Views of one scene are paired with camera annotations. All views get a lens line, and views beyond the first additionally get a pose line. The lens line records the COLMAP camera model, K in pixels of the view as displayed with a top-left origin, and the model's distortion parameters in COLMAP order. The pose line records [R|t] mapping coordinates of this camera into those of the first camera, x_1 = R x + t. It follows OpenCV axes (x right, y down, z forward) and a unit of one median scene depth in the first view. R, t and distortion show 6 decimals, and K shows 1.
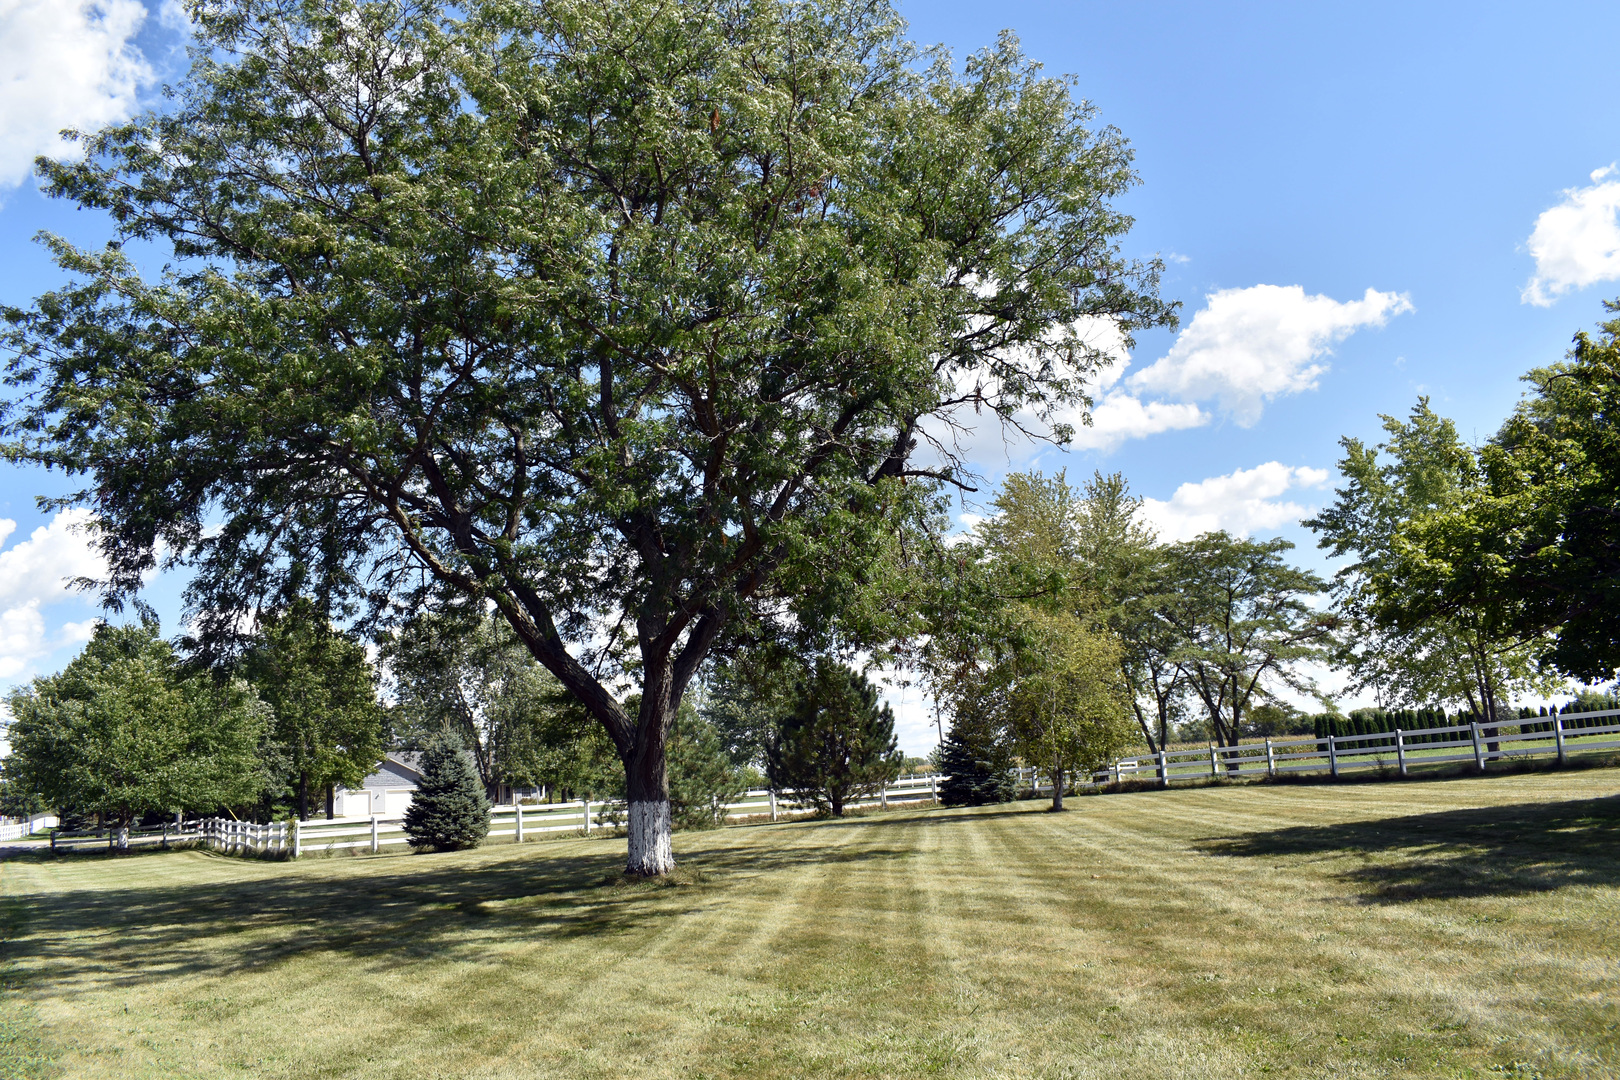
lens RADIAL K [[1256.4, 0, 815.0], [0, 1256.4, 546.9], [0, 0, 1]] dist [-0.095216, 0.014507]
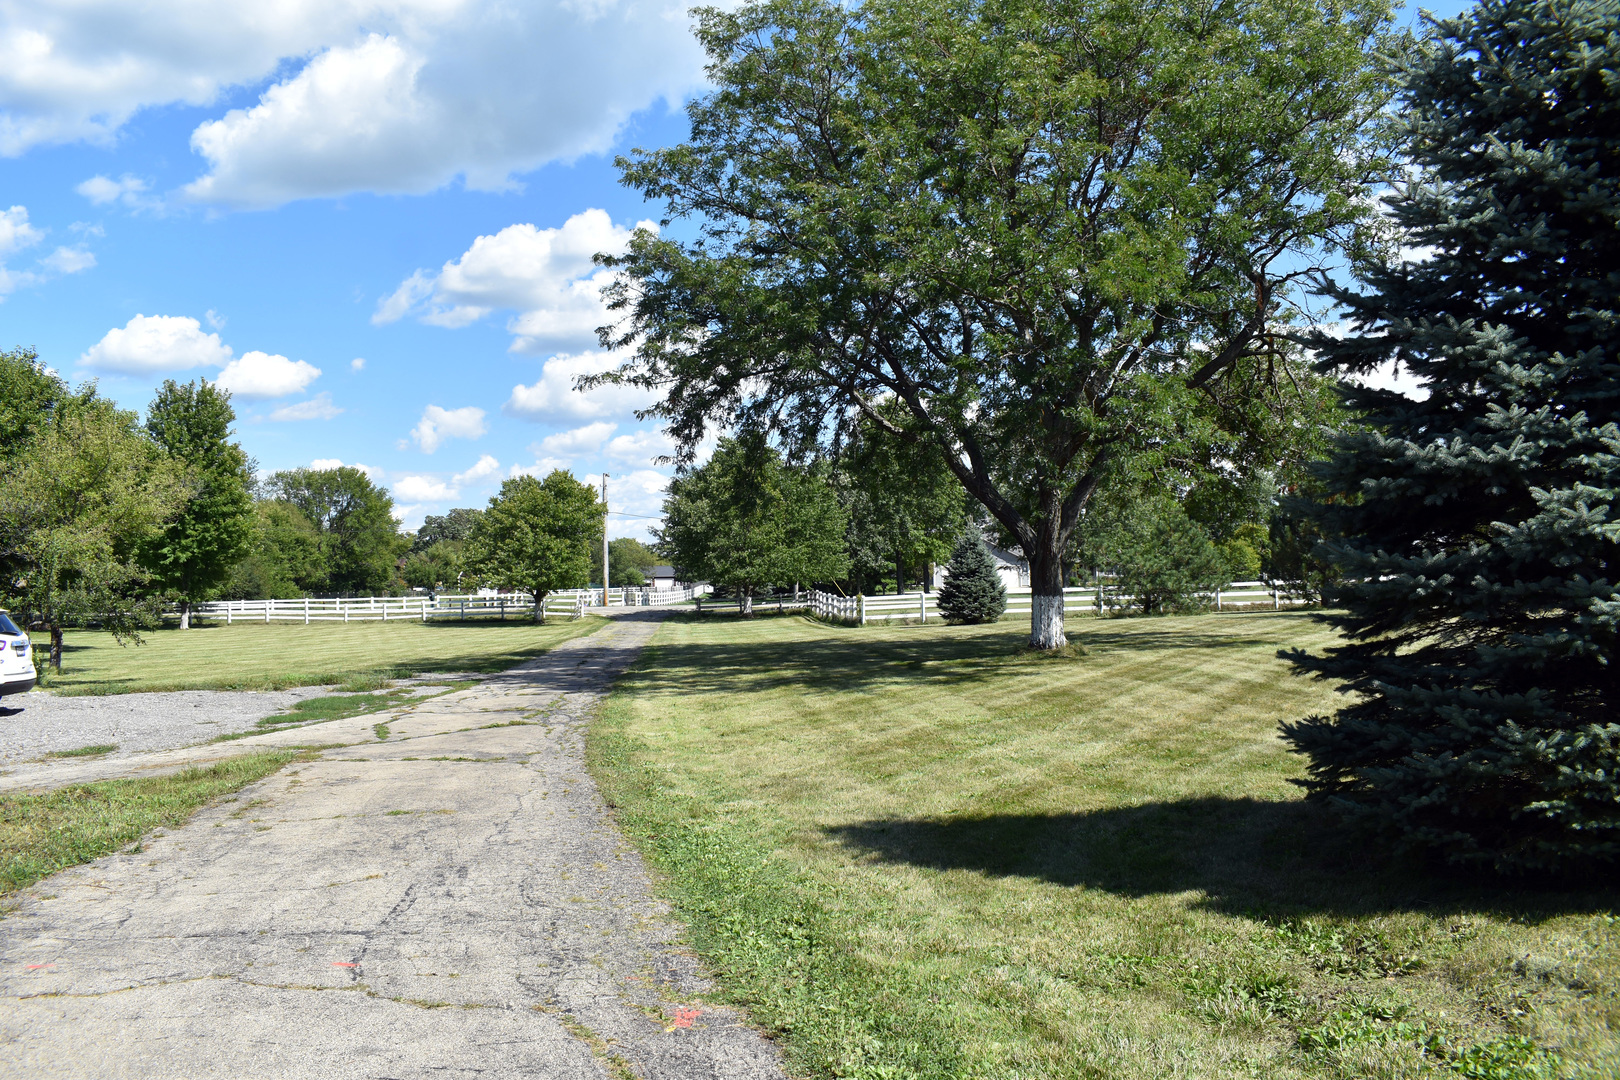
lens RADIAL K [[1256.4, 0, 807.4], [0, 1256.4, 537.9], [0, 0, 1]] dist [-0.095216, 0.014507]
pose [[0.884522, 0.020091, -0.466066, 0.127981], [0.059667, 0.985994, 0.155743, -0.040362], [0.462667, -0.165566, 0.870935, -0.139258]]
